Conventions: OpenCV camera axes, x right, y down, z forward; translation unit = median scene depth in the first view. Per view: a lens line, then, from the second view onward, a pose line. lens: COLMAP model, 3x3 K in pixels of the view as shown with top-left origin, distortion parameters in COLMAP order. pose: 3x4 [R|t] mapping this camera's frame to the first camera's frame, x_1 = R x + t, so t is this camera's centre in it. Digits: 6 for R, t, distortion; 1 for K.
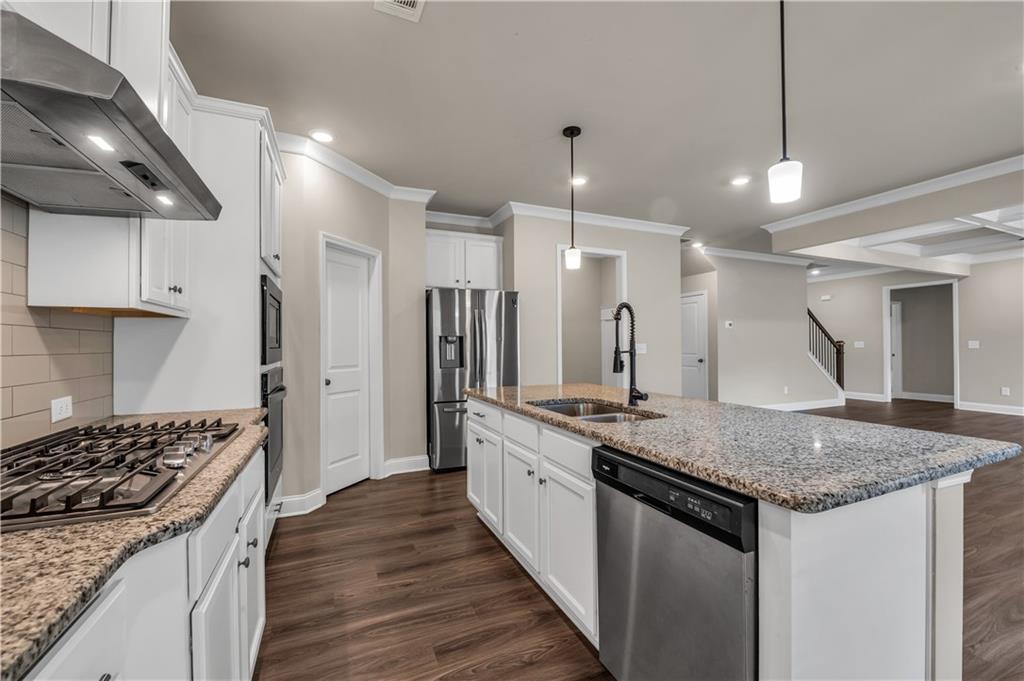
lens RADIAL K [[419.1, 0, 517.7], [0, 419.1, 338.9], [0, 0, 1]] dist [-0.004093, -0.000029]
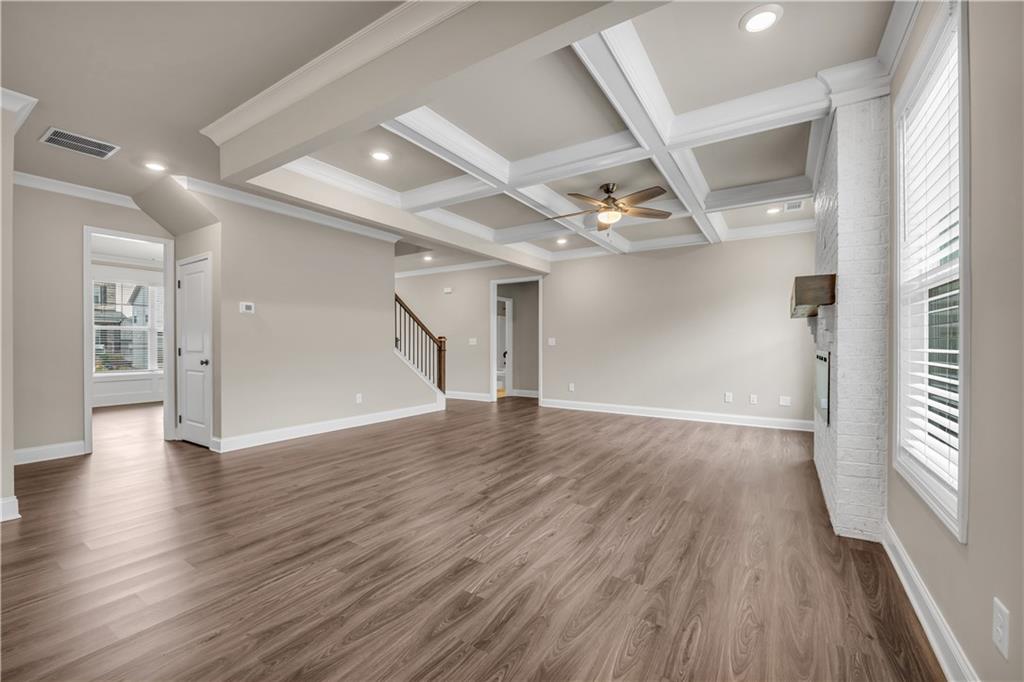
lens RADIAL K [[419.1, 0, 508.0], [0, 419.1, 345.1], [0, 0, 1]] dist [-0.004093, -0.000029]
pose [[0.841342, 0.004333, 0.540485, 0.420618], [-0.012716, 0.999850, 0.011780, 0.010822], [-0.540353, -0.016784, 0.841271, 0.187683]]
